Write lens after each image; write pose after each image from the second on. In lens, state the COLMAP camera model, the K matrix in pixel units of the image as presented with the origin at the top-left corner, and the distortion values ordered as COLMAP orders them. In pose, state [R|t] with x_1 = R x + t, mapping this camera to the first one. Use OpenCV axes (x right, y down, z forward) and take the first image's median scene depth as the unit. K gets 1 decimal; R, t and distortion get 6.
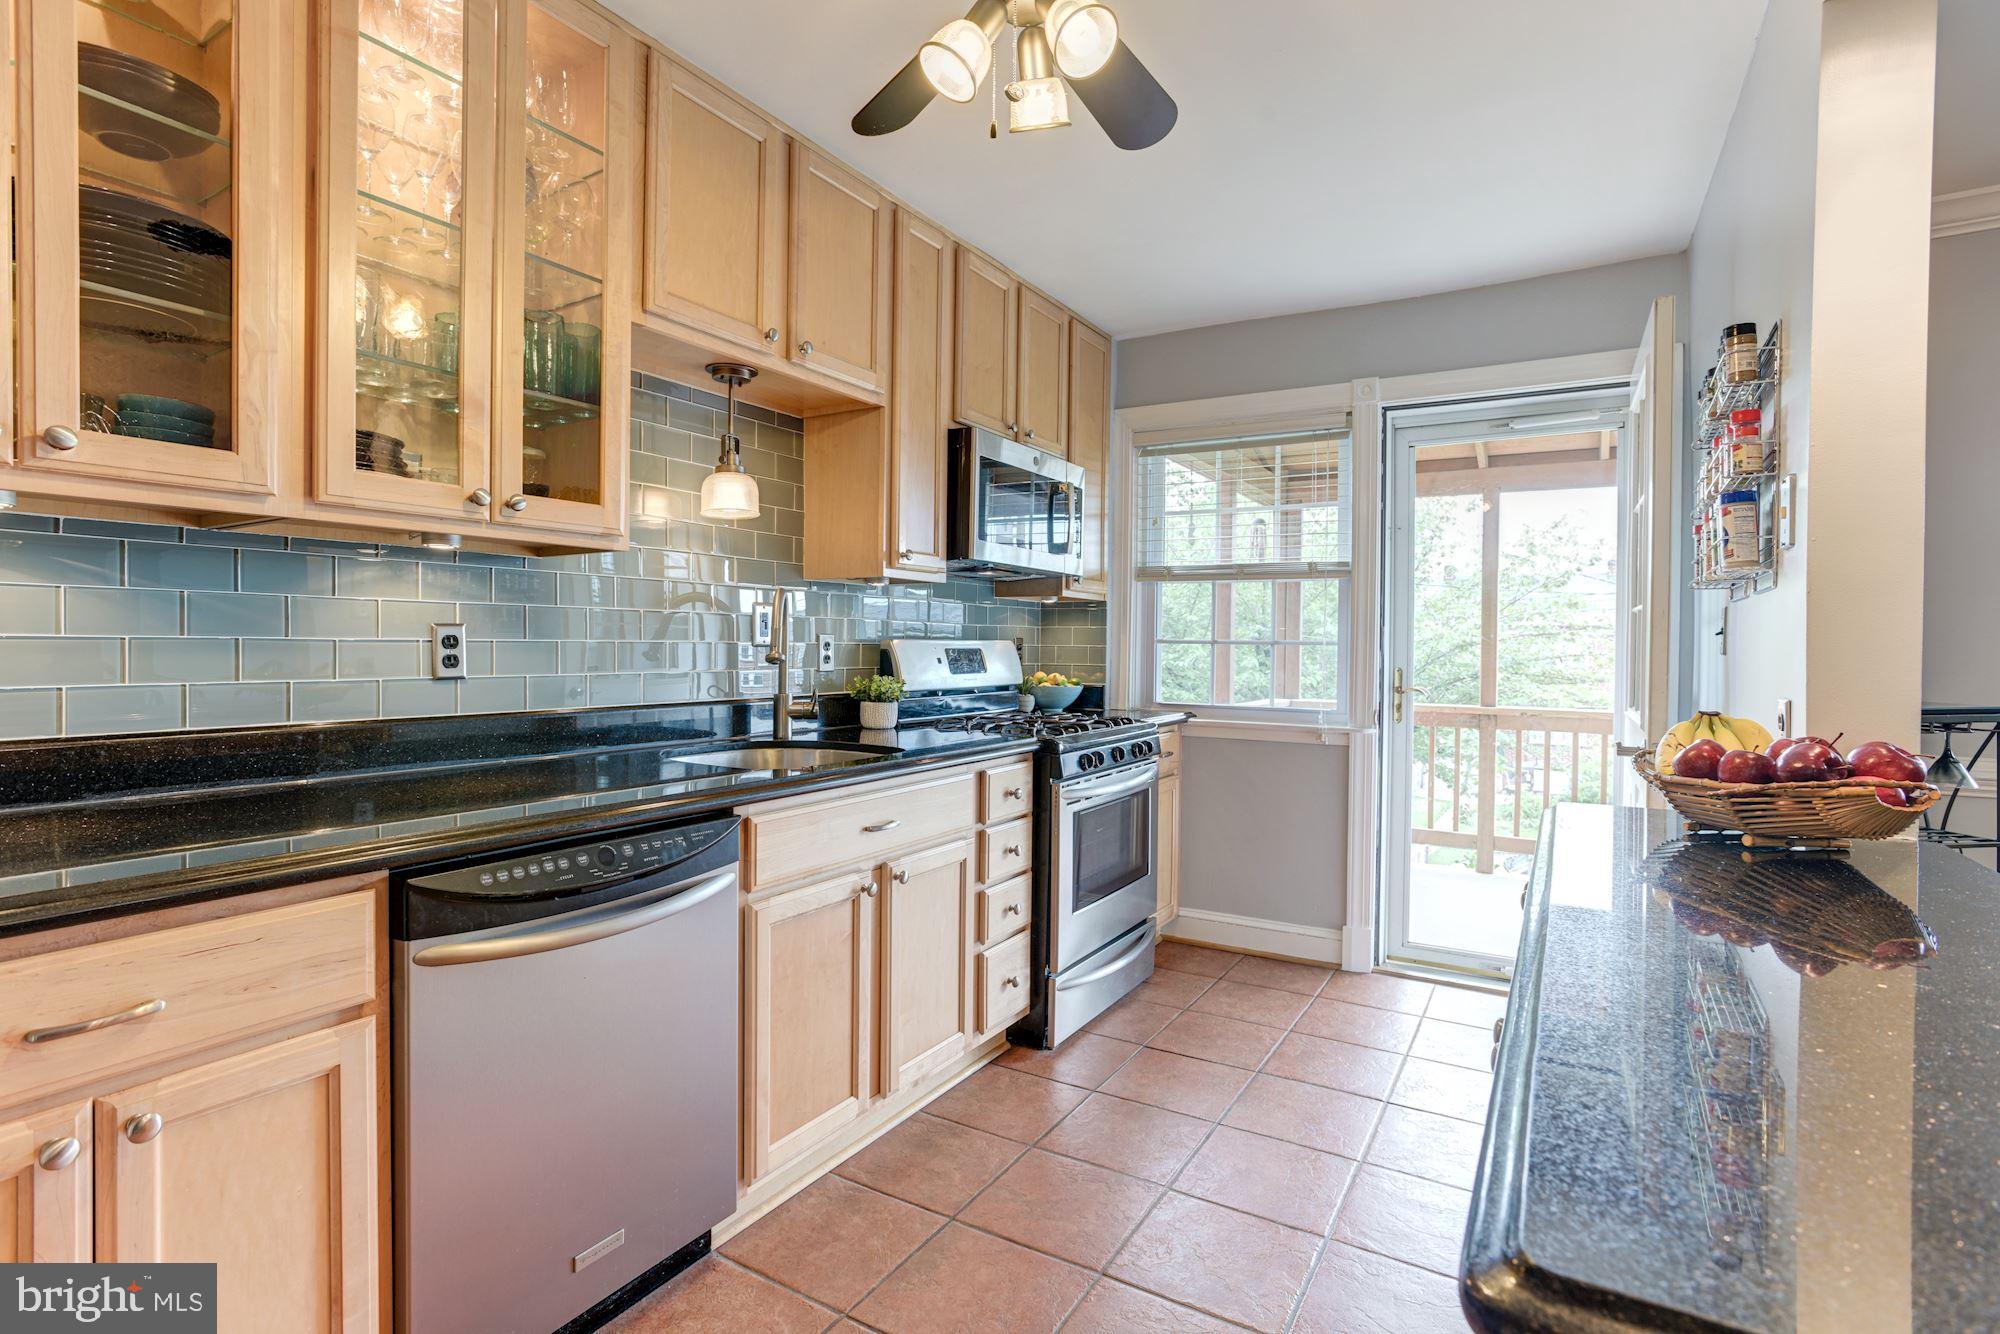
lens RADIAL K [[965.2, 0, 1000.6], [0, 965.2, 656.0], [0, 0, 1]] dist [-0.054704, 0.024151]
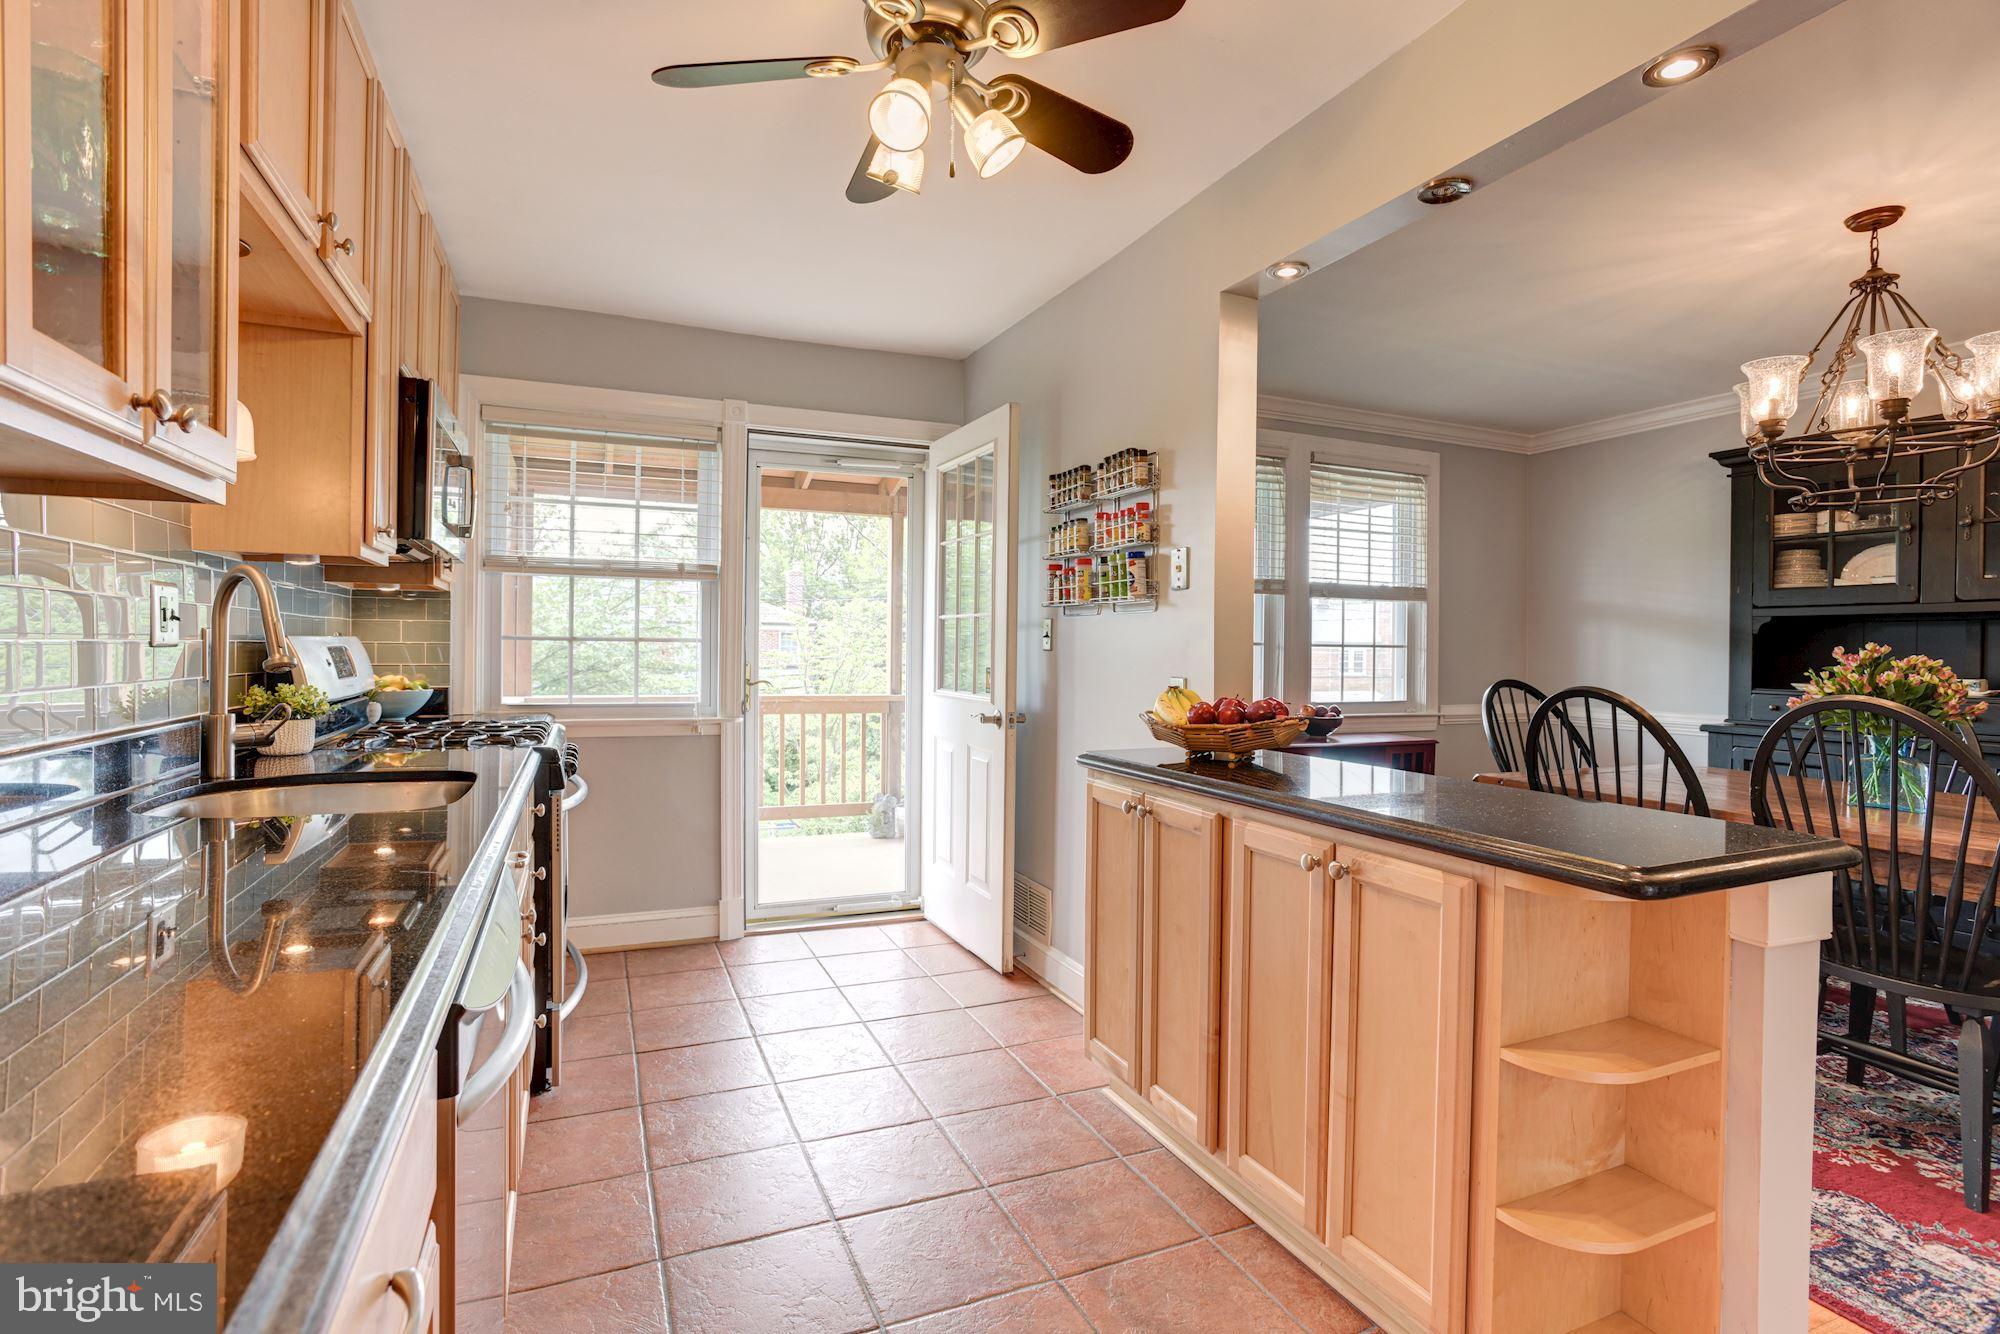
lens RADIAL K [[965.2, 0, 1000.6], [0, 965.2, 656.0], [0, 0, 1]] dist [-0.054704, 0.024151]
pose [[0.581663, -0.011398, 0.813350, -0.337667], [0.005849, 0.999935, 0.009830, -0.004524], [-0.813409, -0.000960, 0.581691, 0.105765]]
